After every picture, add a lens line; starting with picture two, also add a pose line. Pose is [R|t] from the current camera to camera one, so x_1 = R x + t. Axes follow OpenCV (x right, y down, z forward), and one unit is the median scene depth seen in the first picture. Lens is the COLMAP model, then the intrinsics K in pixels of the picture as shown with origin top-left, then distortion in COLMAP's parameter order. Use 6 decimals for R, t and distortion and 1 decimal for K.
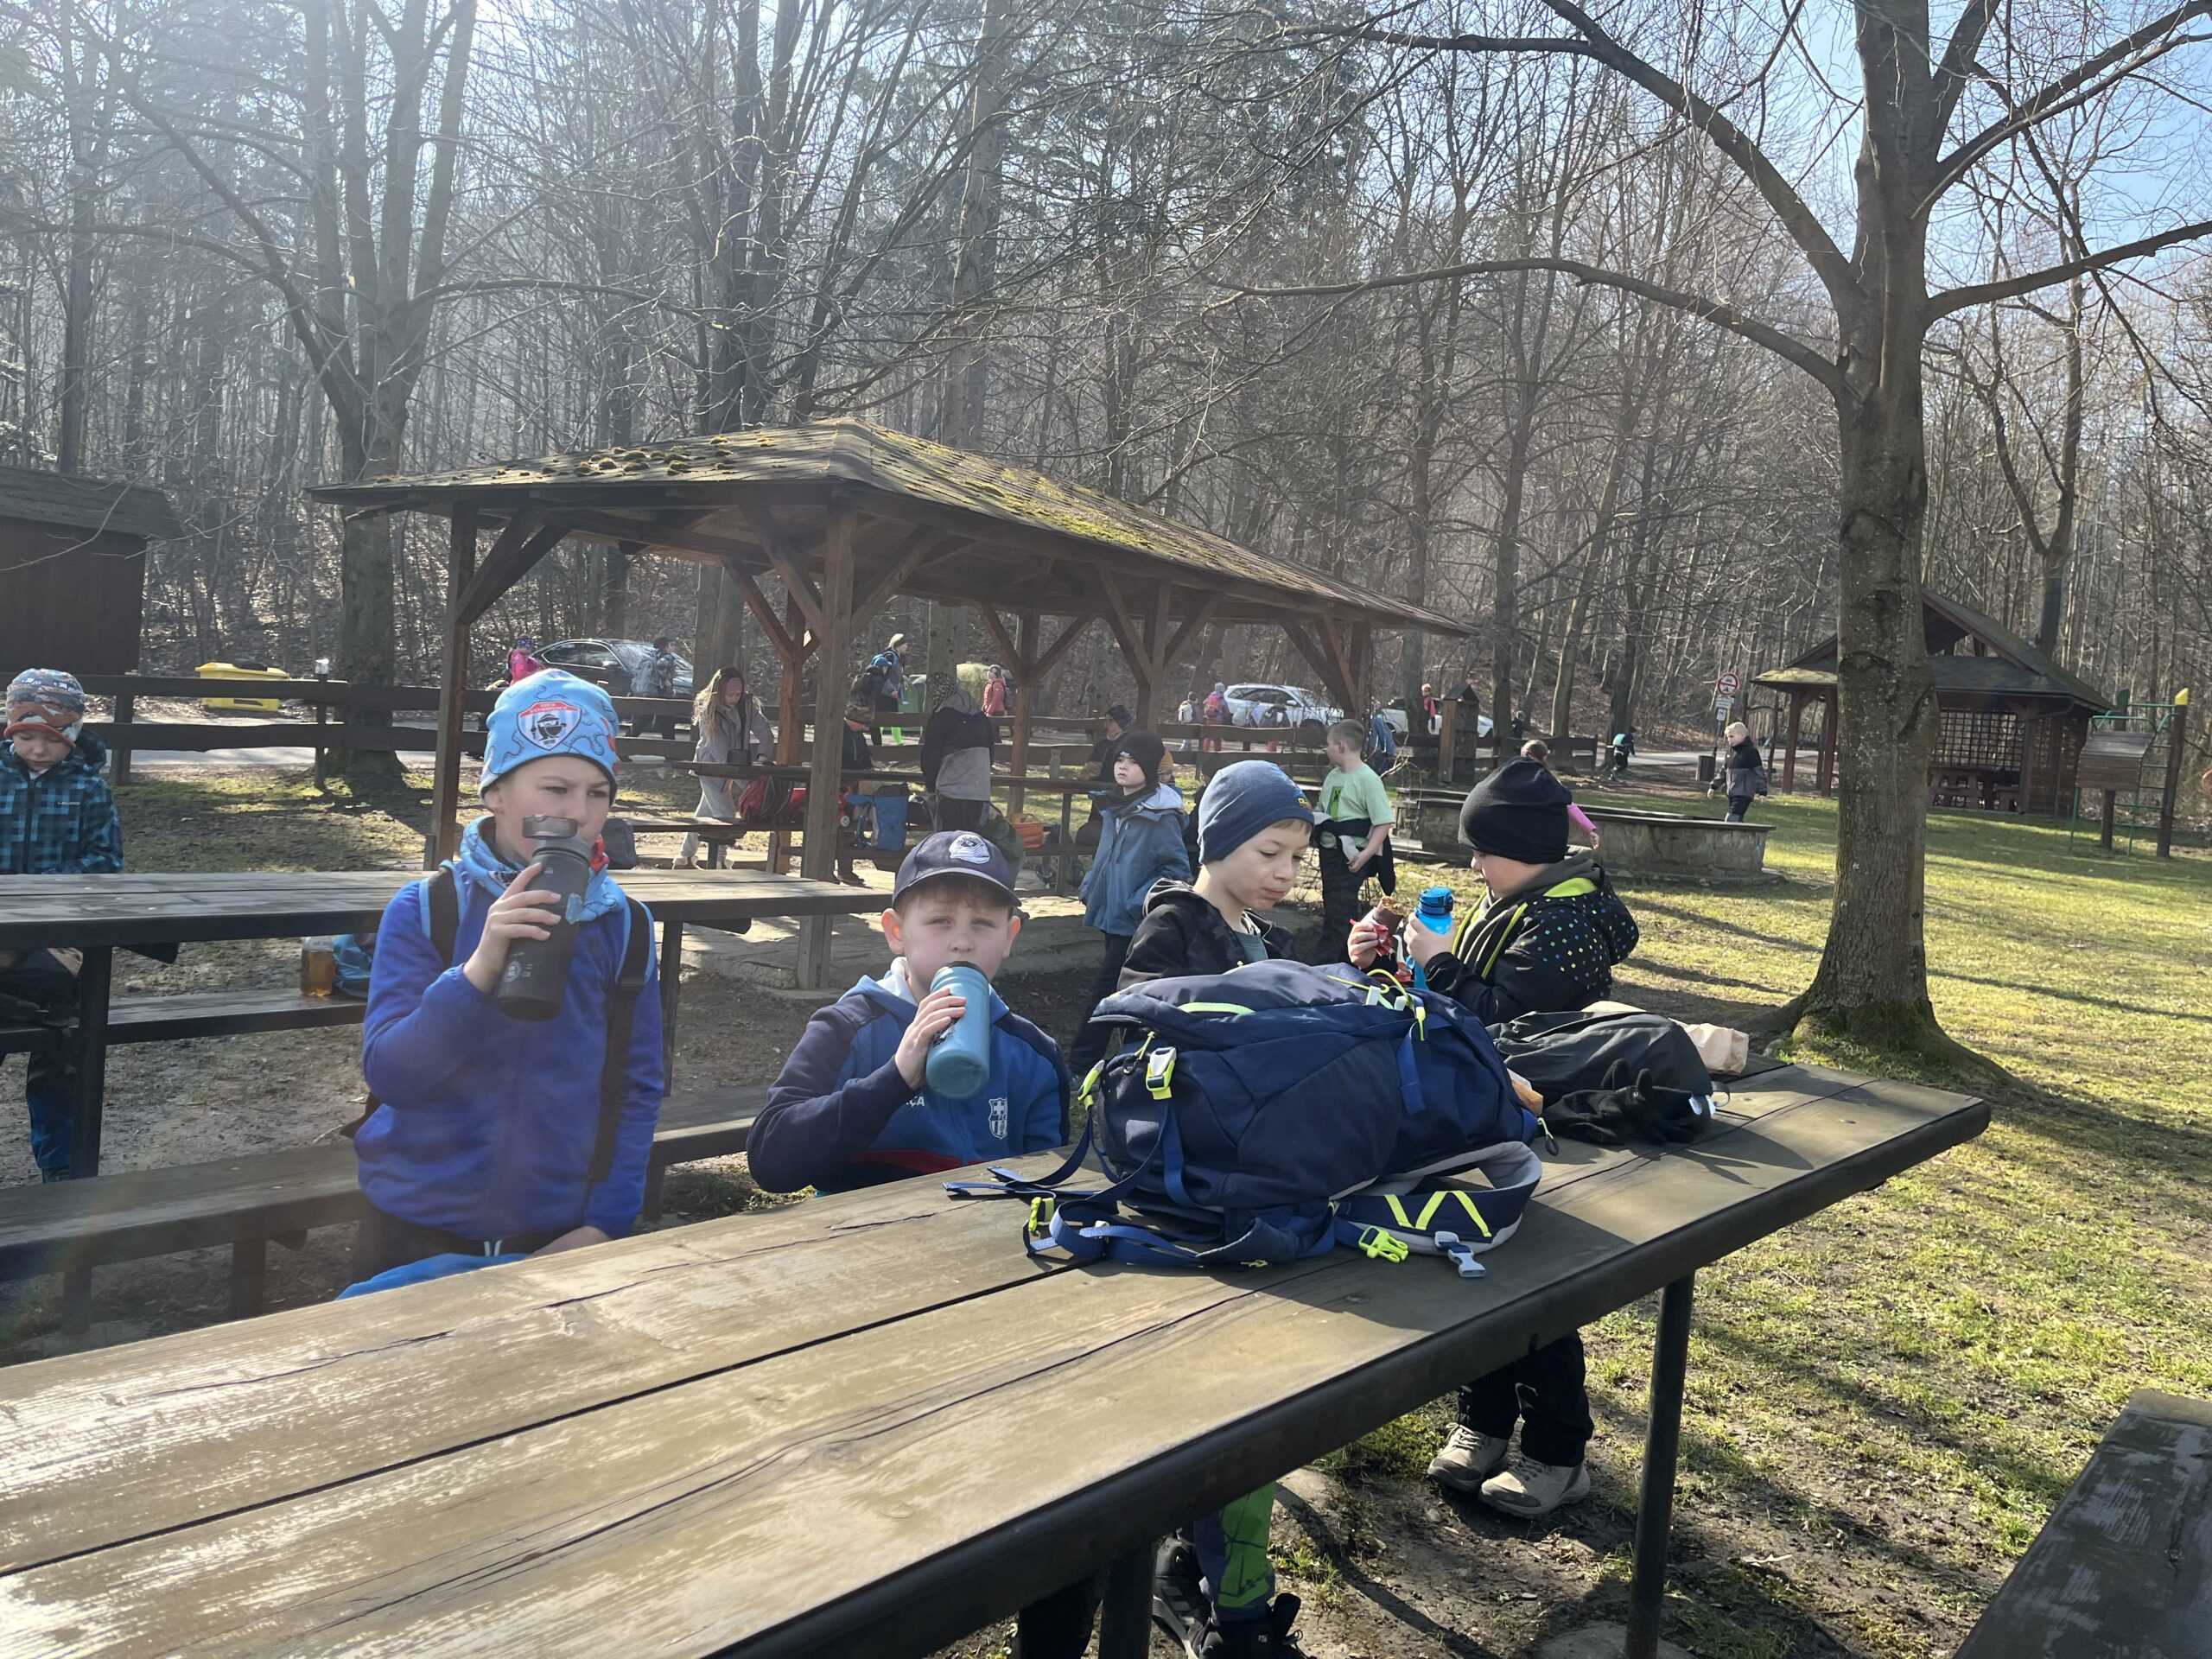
lens RADIAL K [[1627.7, 0, 1107.1], [0, 1627.7, 819.7], [0, 0, 1]] dist [0.090479, -0.118269]
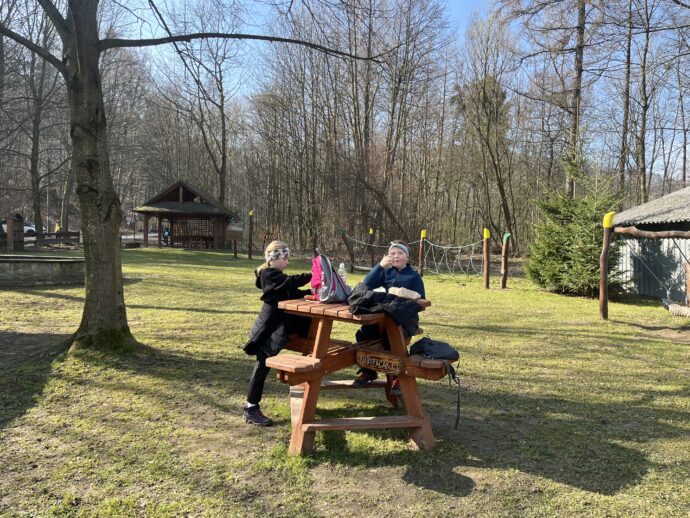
lens RADIAL K [[507.7, 0, 345.3], [0, 507.7, 255.9], [0, 0, 1]] dist [0.090479, -0.118269]
pose [[0.745088, -0.073383, 0.662916, 0.079230], [0.074469, 0.996867, 0.026651, 0.002637], [-0.662795, 0.029509, 0.748219, 0.067109]]
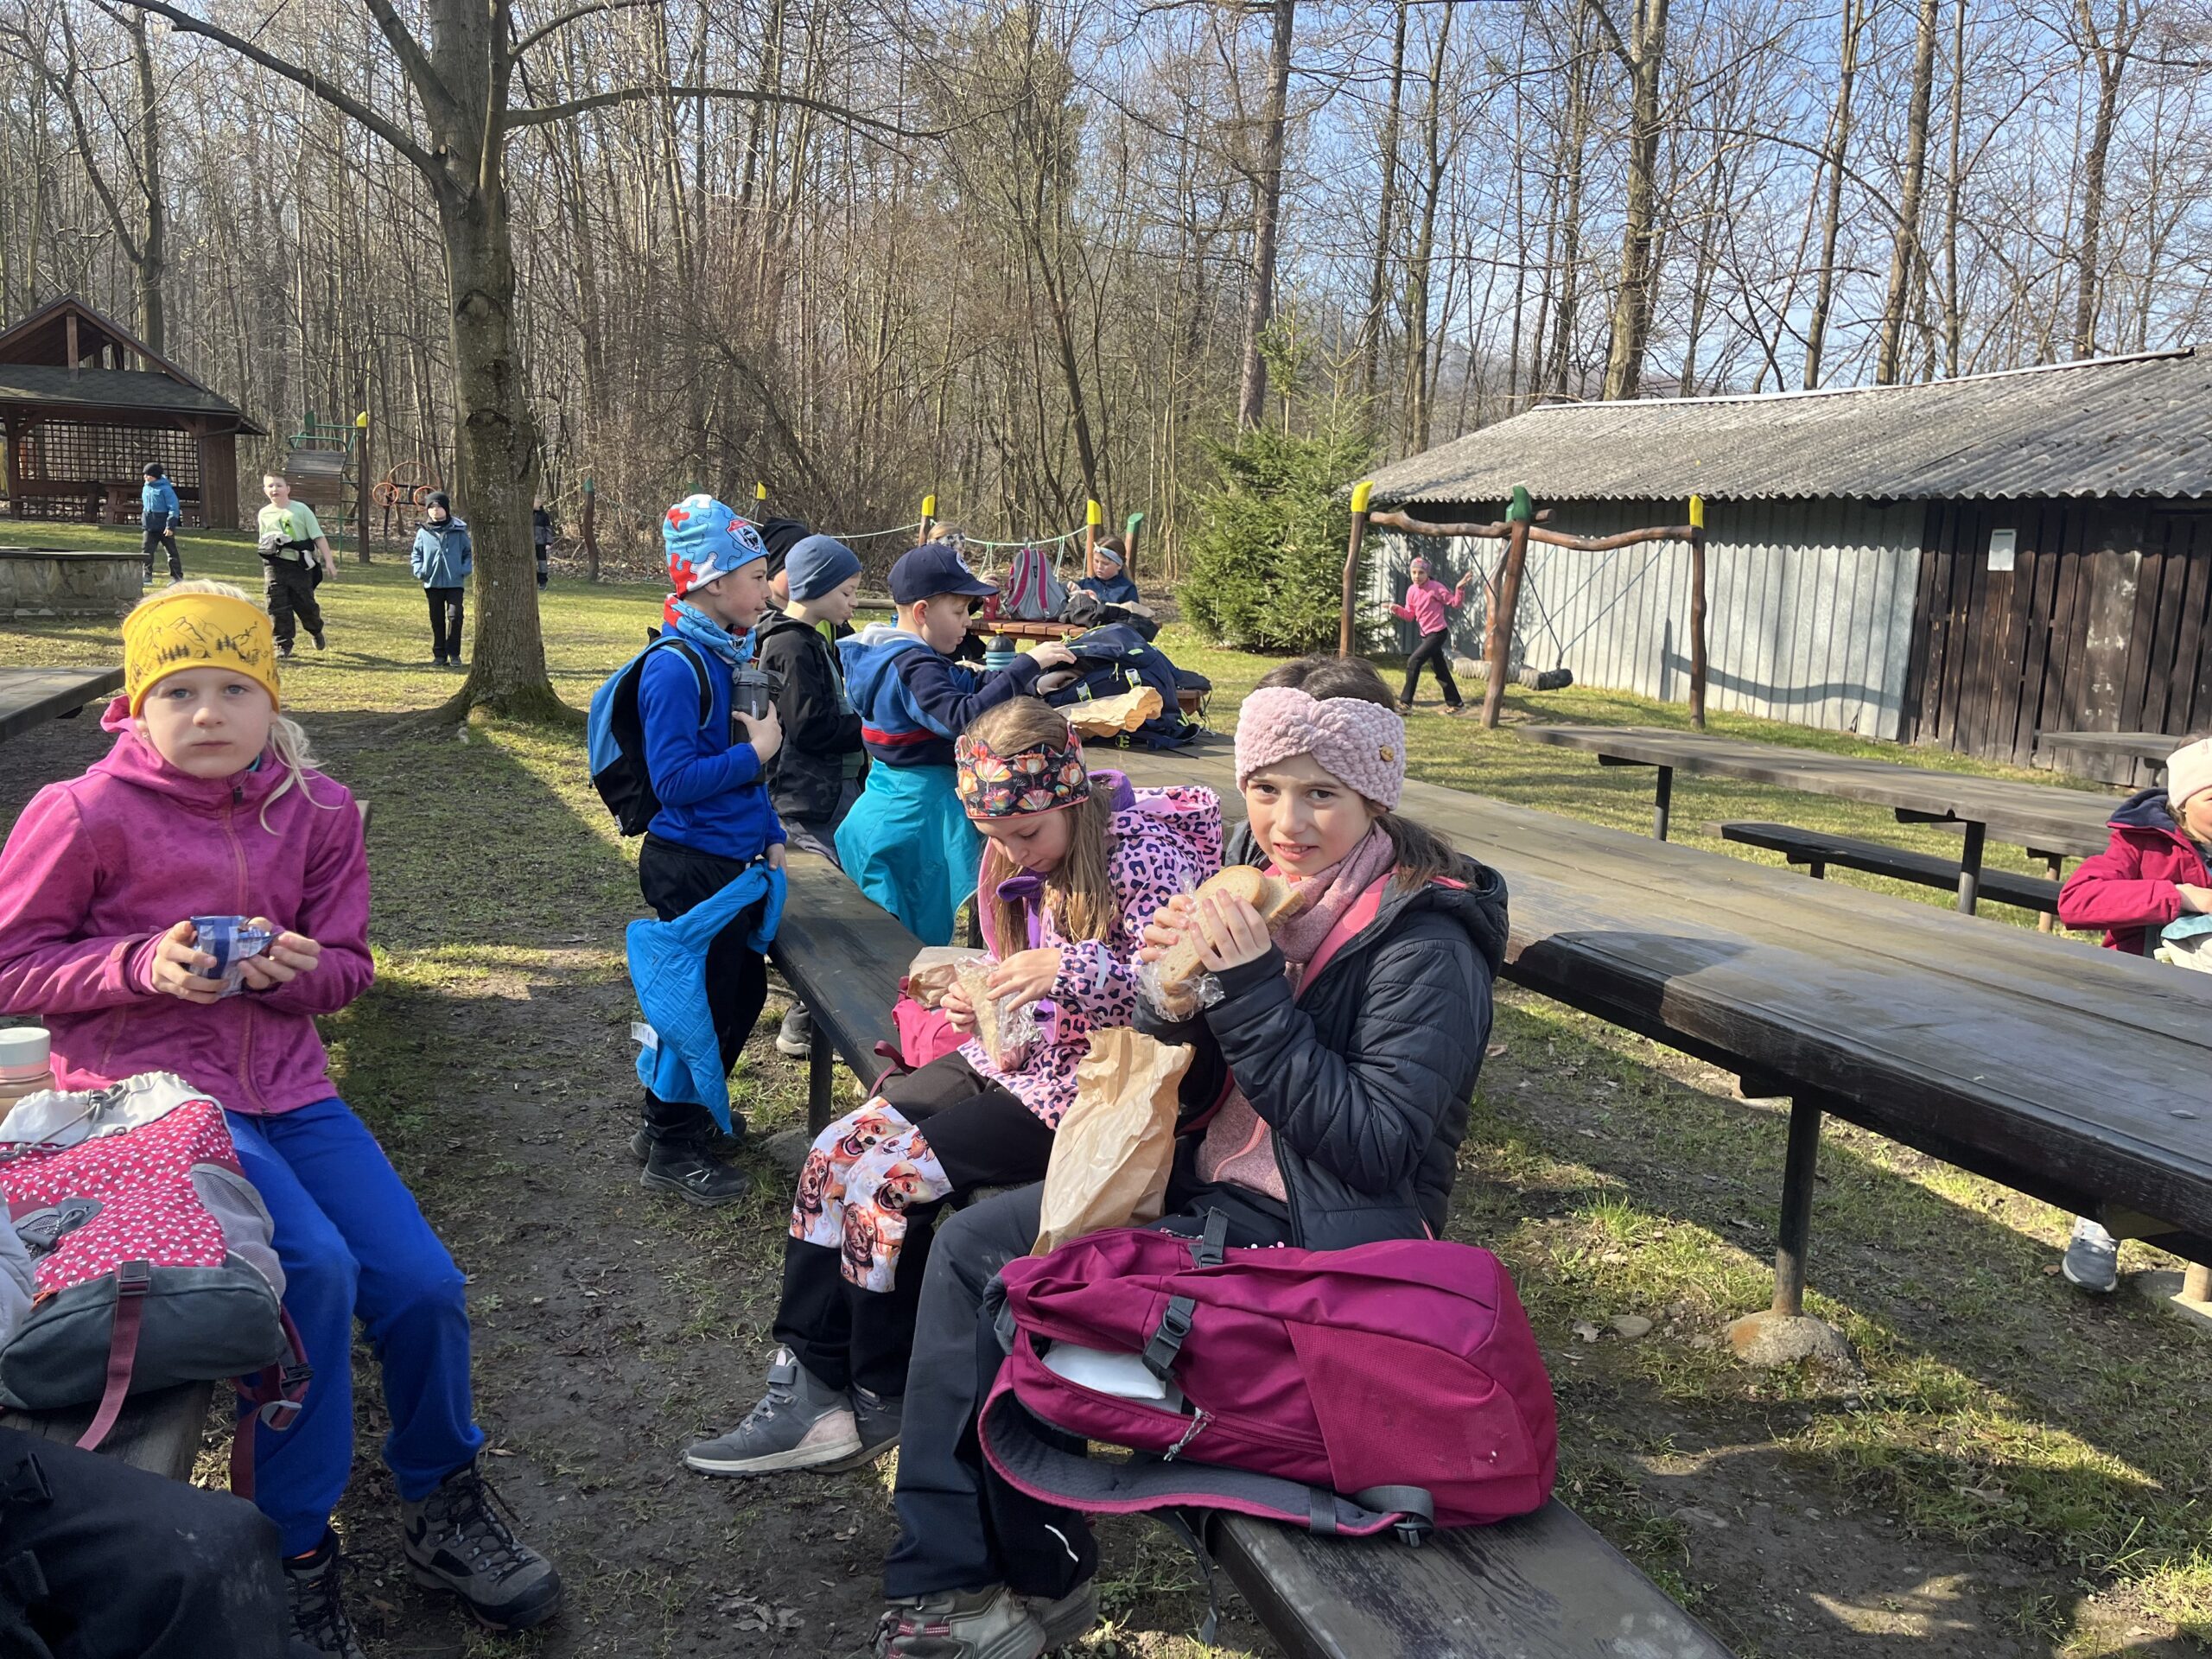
lens RADIAL K [[1682.3, 0, 1106.9], [0, 1682.3, 792.9], [0, 0, 1]] dist [0.076173, -0.134958]
pose [[0.476061, -0.176566, 0.861505, -0.153439], [0.043555, 0.983169, 0.177433, -0.007226], [-0.878333, -0.046946, 0.475739, -0.007788]]
